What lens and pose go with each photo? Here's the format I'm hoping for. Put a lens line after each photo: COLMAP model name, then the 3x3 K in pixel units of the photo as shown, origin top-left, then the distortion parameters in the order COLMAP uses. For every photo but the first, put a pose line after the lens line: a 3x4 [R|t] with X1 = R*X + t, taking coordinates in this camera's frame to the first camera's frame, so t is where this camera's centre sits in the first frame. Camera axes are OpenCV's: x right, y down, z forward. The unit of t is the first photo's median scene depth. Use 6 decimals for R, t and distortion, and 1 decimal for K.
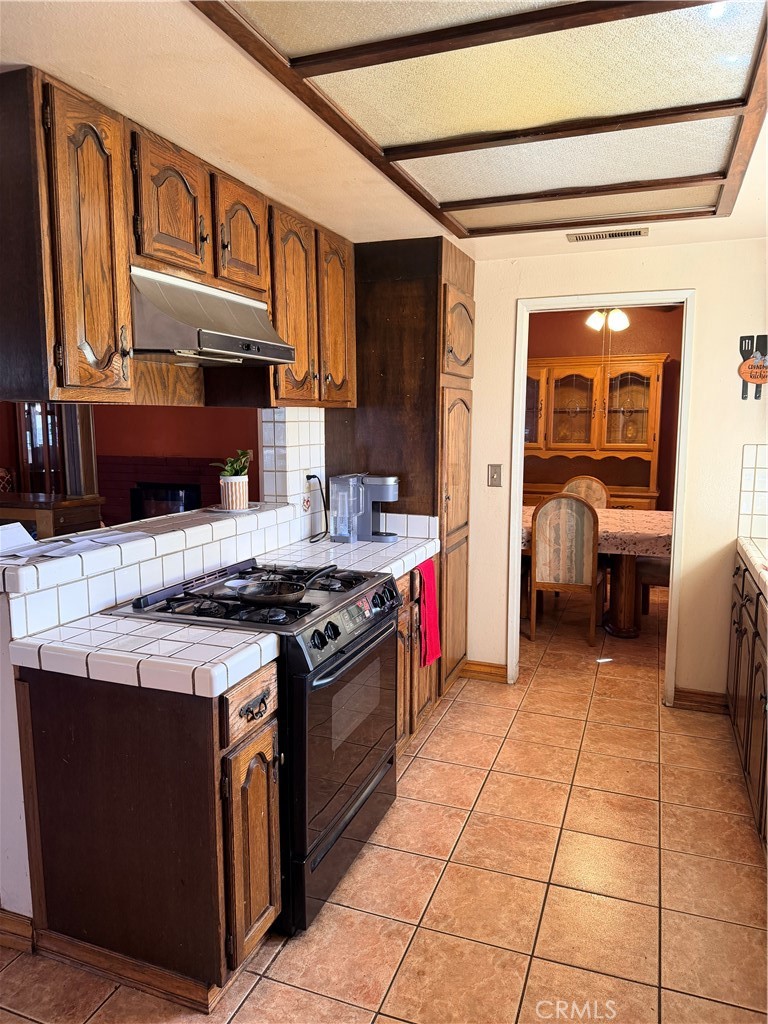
lens RADIAL K [[724.2, 0, 378.2], [0, 724.2, 513.3], [0, 0, 1]] dist [0.002792, -0.001102]
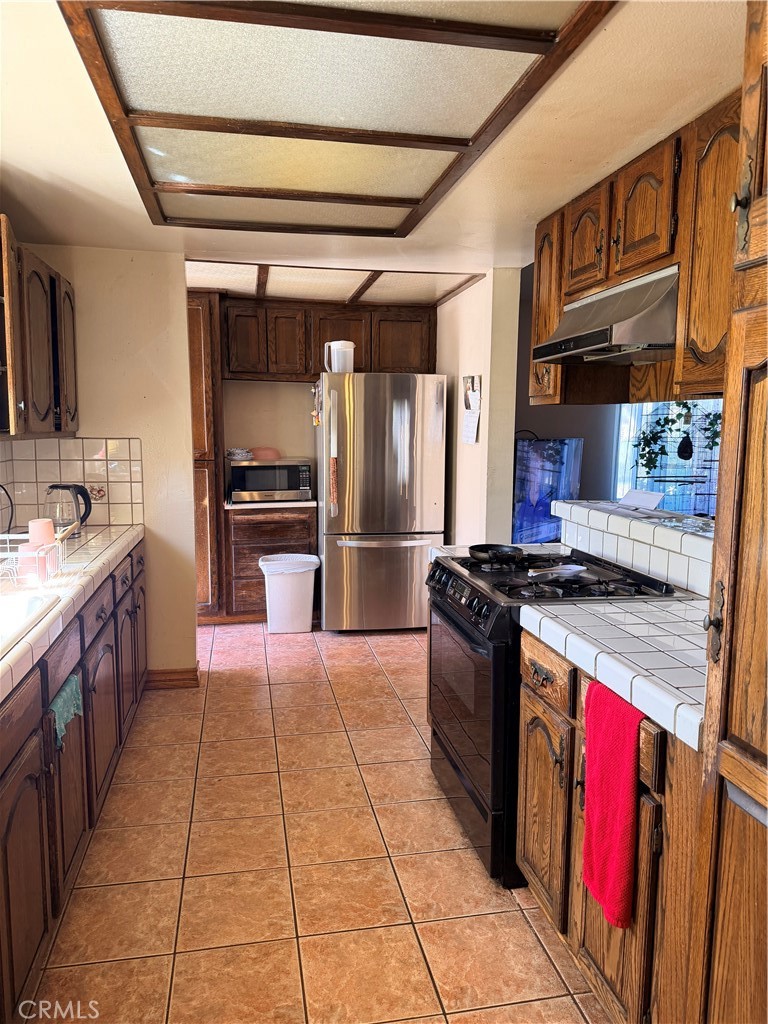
lens RADIAL K [[724.2, 0, 378.2], [0, 724.2, 513.3], [0, 0, 1]] dist [0.002792, -0.001102]
pose [[-0.851192, 0.059361, -0.521487, 0.600502], [-0.075757, 0.969284, 0.233986, -0.207005], [0.519359, 0.238673, -0.820550, 1.698001]]
